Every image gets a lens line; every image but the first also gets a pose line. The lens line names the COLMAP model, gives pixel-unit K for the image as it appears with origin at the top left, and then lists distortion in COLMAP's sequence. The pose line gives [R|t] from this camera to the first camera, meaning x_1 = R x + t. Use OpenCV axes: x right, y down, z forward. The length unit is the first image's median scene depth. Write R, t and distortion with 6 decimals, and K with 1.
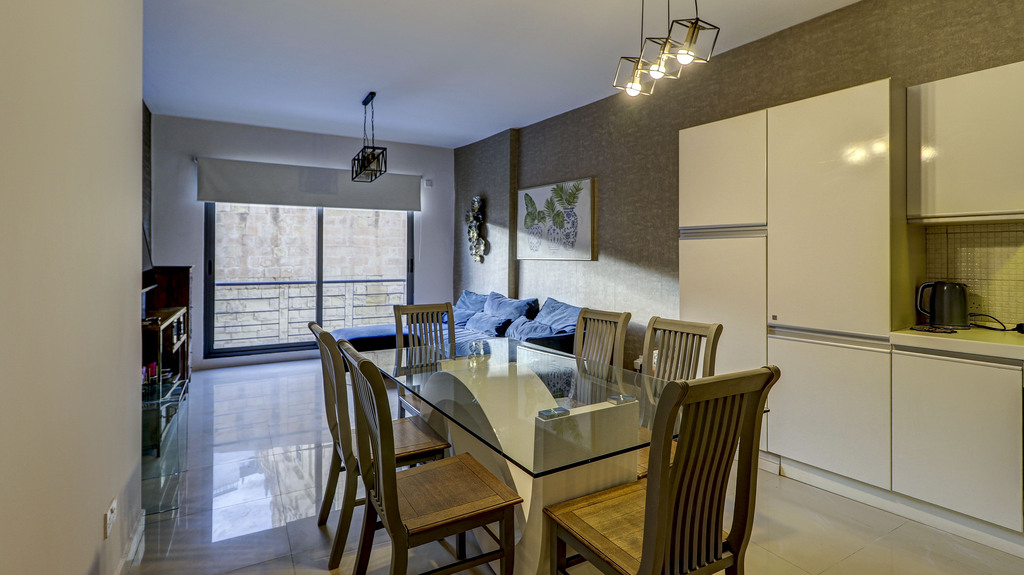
lens RADIAL K [[502.9, 0, 461.7], [0, 502.9, 252.3], [0, 0, 1]] dist [0.001638, 0.000120]
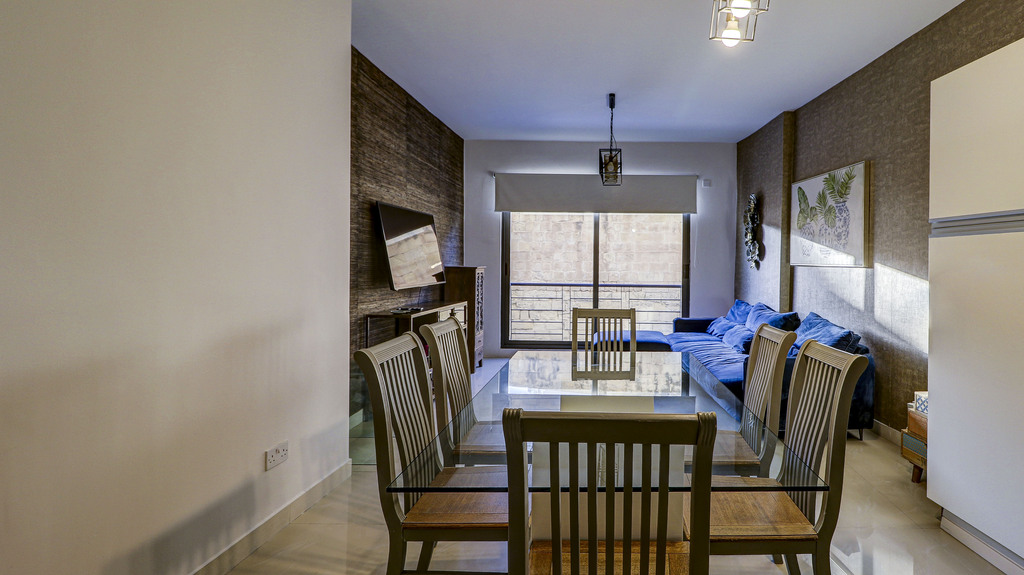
lens RADIAL K [[496.6, 0, 540.4], [0, 496.6, 264.0], [0, 0, 1]] dist [0.001137, -0.000342]
pose [[0.874024, 0.013010, -0.485708, 0.149159], [-0.007593, 0.999885, 0.013119, 0.003620], [0.485823, -0.007778, 0.874022, 0.064106]]
